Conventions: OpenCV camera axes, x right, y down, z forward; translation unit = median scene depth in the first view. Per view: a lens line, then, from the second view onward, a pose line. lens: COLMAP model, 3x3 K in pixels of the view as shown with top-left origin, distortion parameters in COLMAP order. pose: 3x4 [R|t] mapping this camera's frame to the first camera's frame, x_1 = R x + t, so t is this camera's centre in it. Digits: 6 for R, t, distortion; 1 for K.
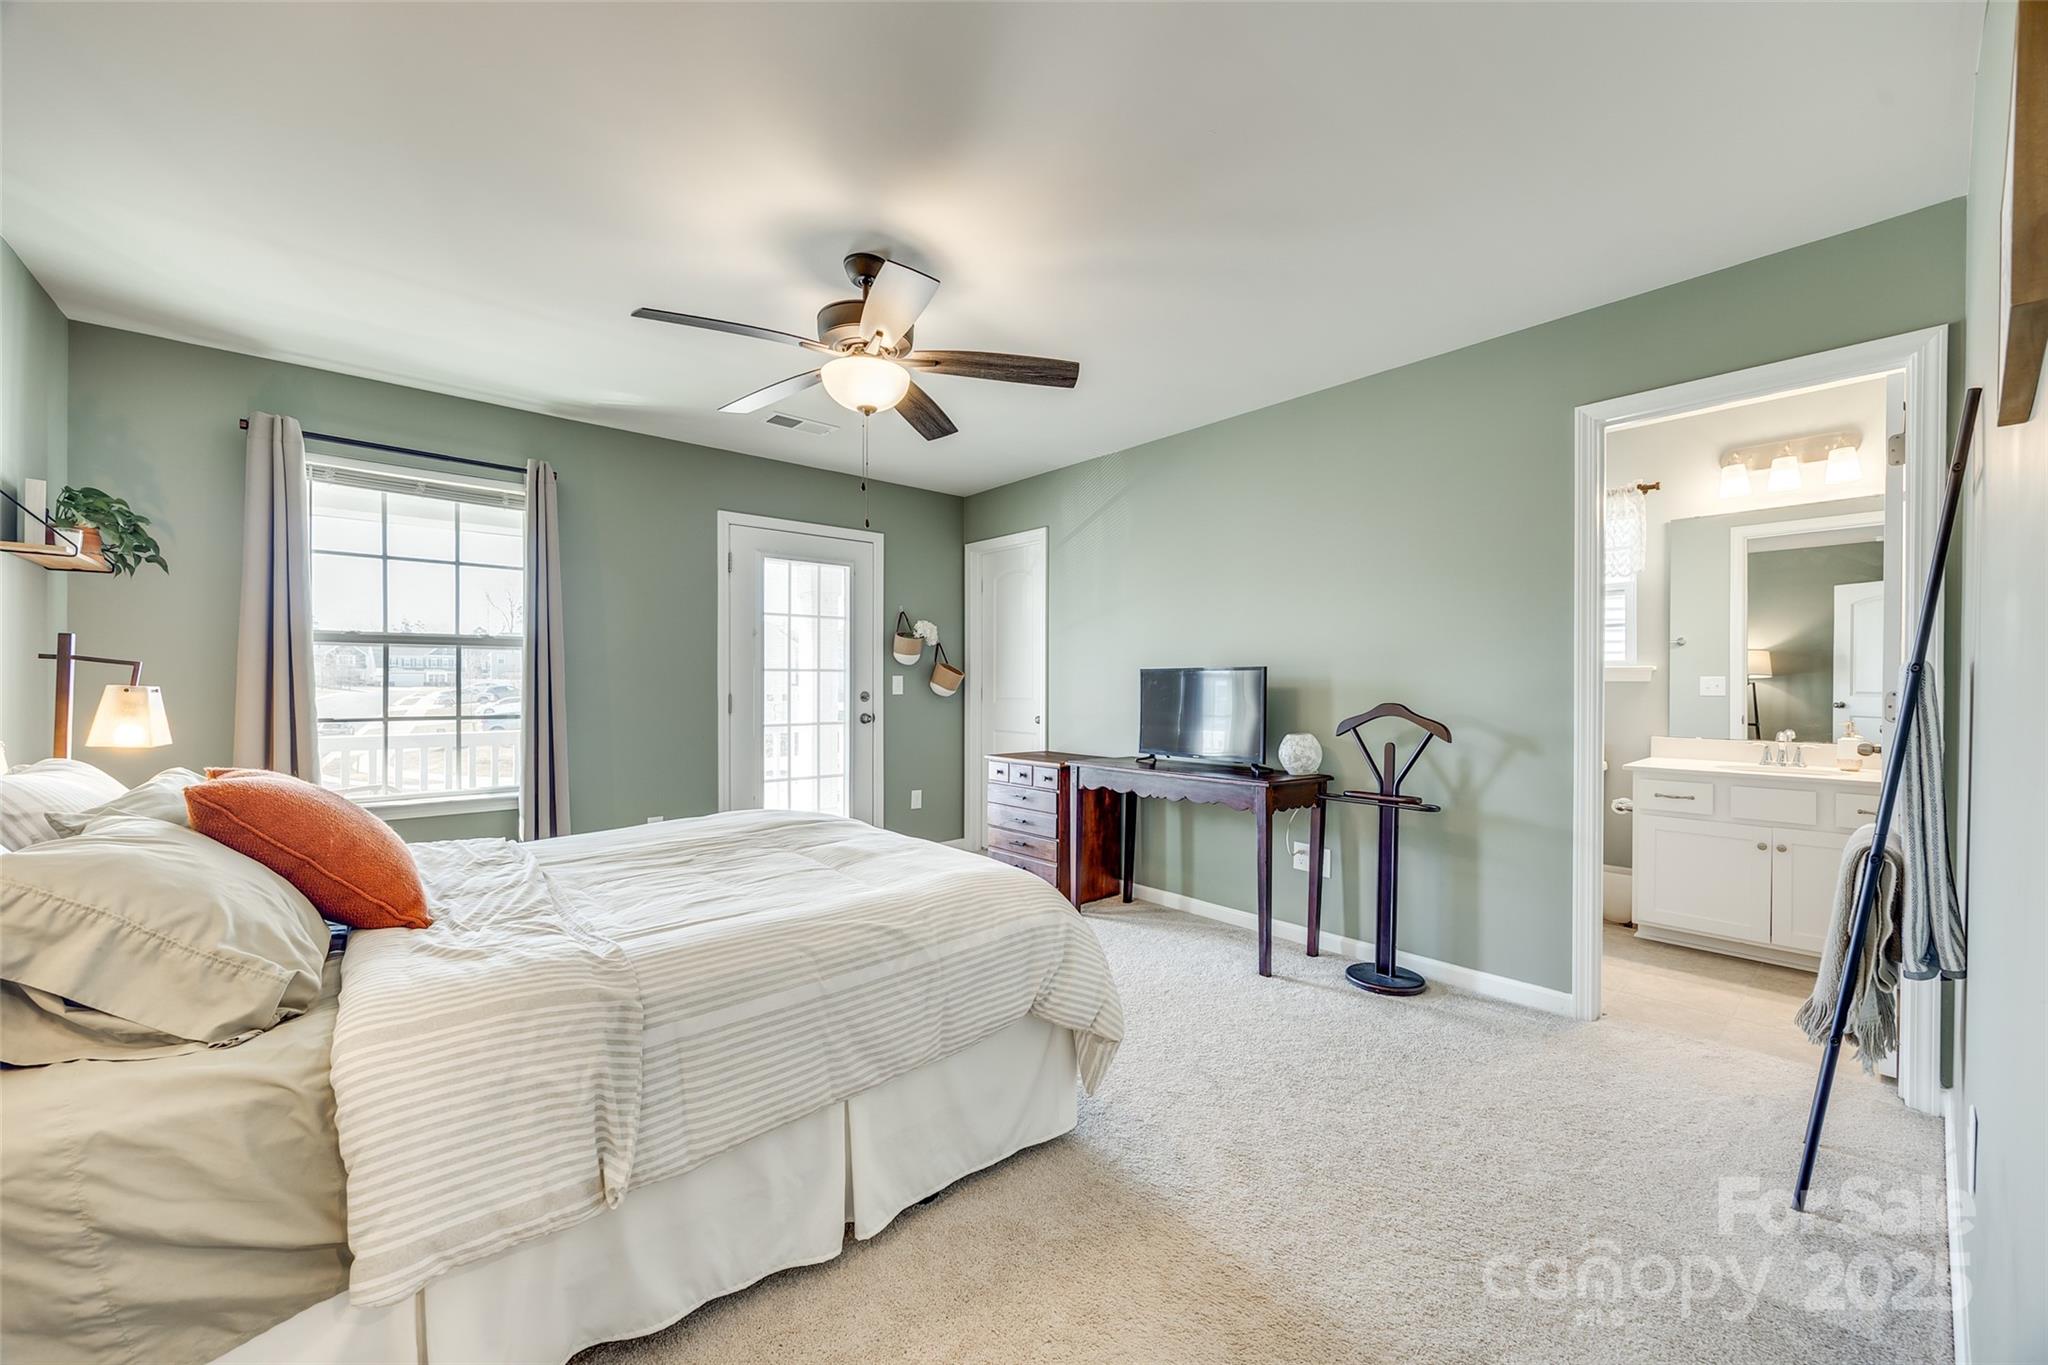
lens RADIAL K [[781.9, 0, 1023.9], [0, 781.9, 690.9], [0, 0, 1]] dist [-0.003279, -0.000234]
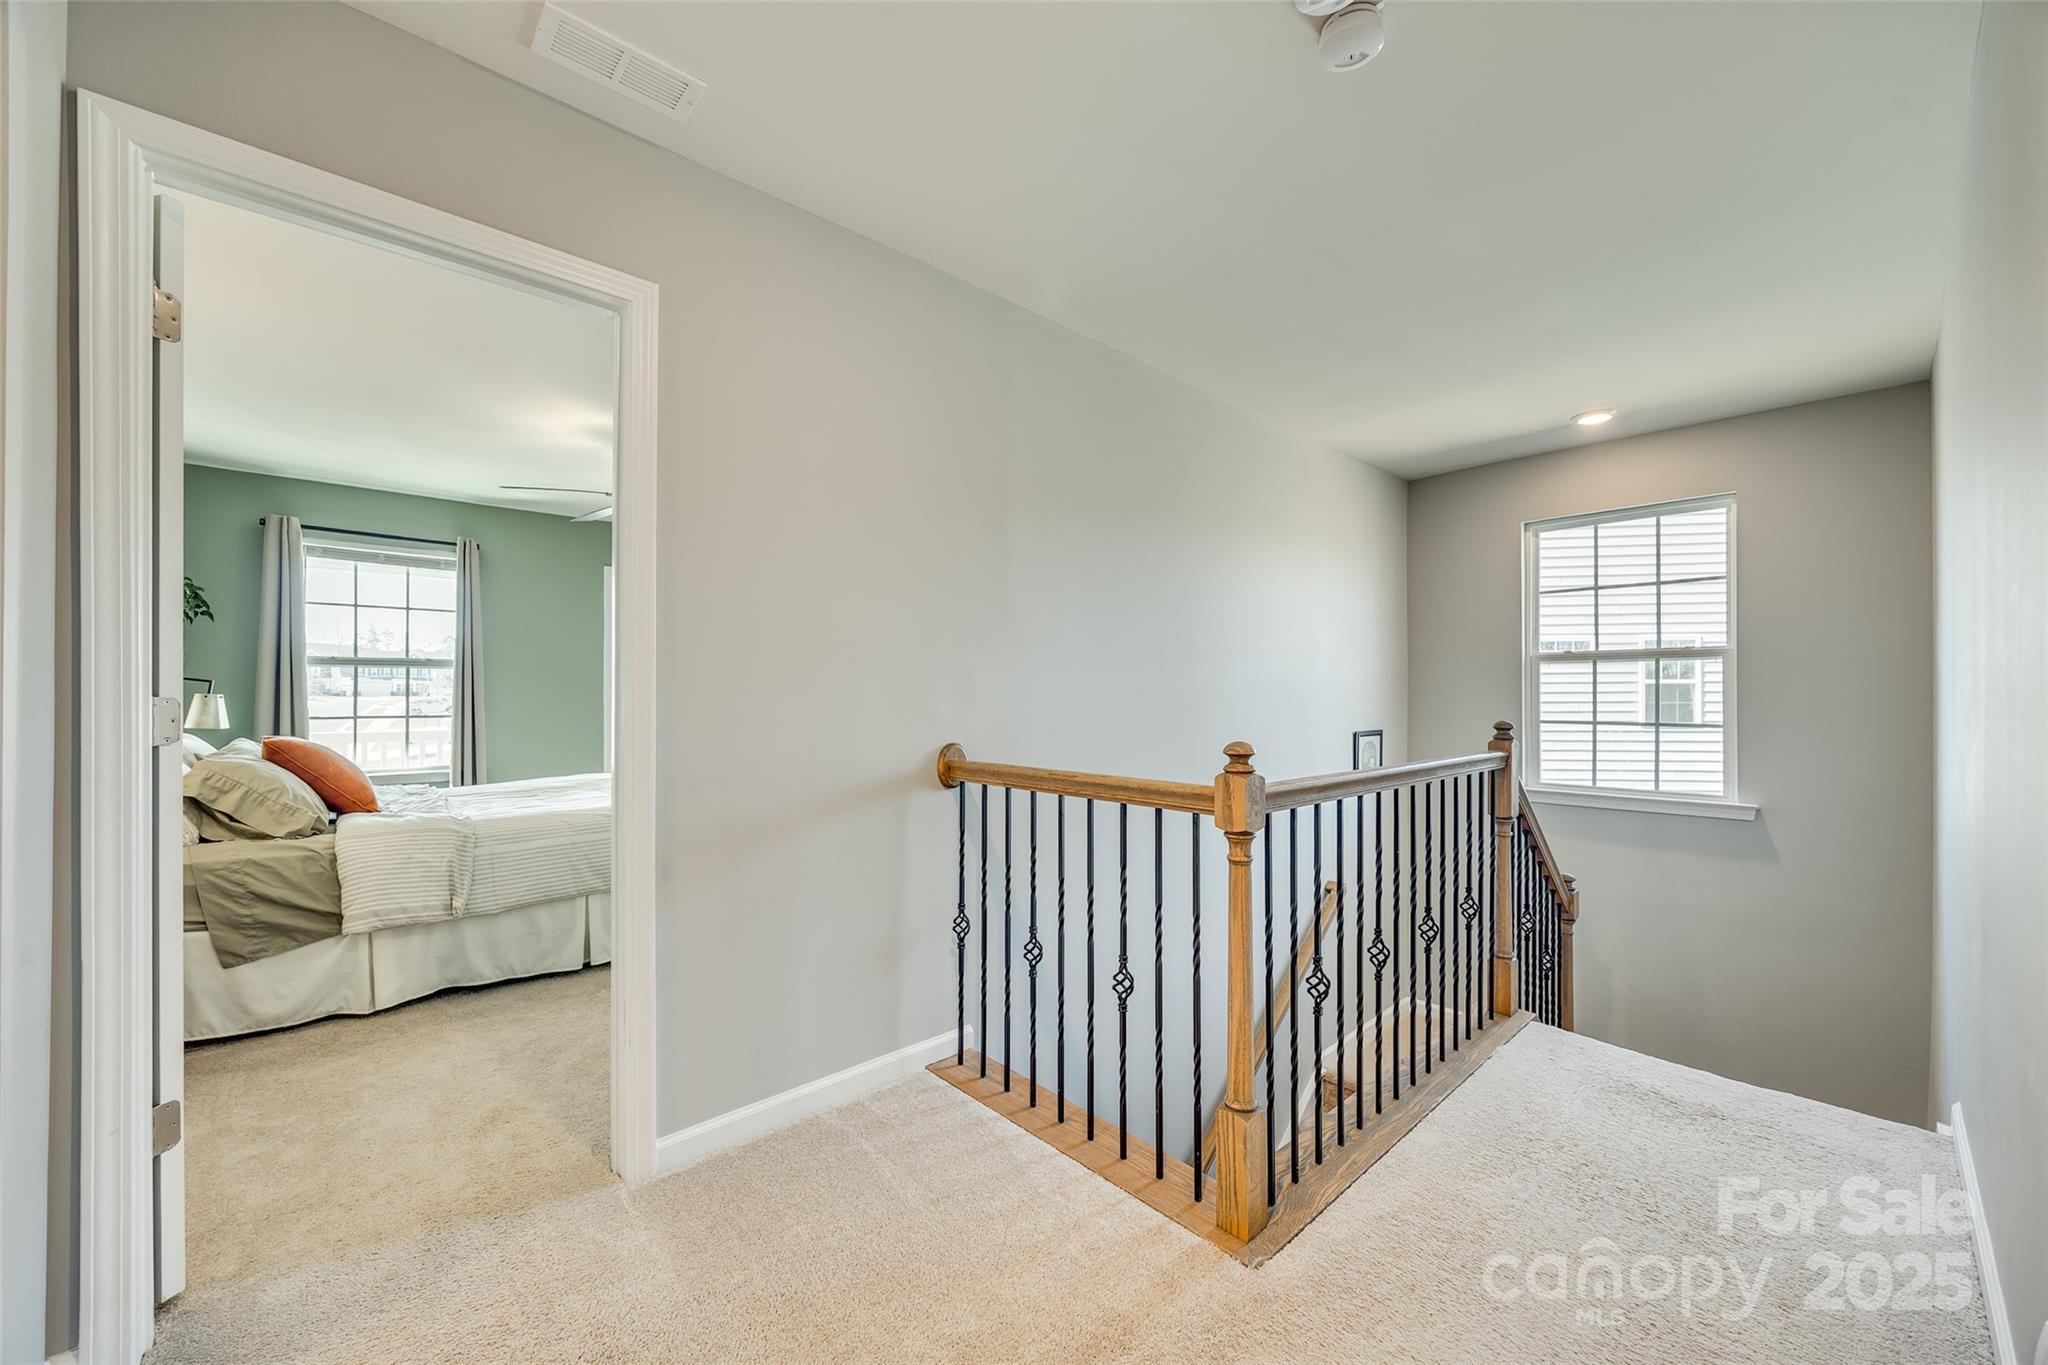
lens RADIAL K [[781.9, 0, 1023.9], [0, 781.9, 690.9], [0, 0, 1]] dist [-0.003279, -0.000234]
pose [[0.999686, -0.000976, 0.025043, 0.865414], [0.001254, 0.999938, -0.011102, 0.011452], [-0.025031, 0.011130, 0.999625, -1.074137]]
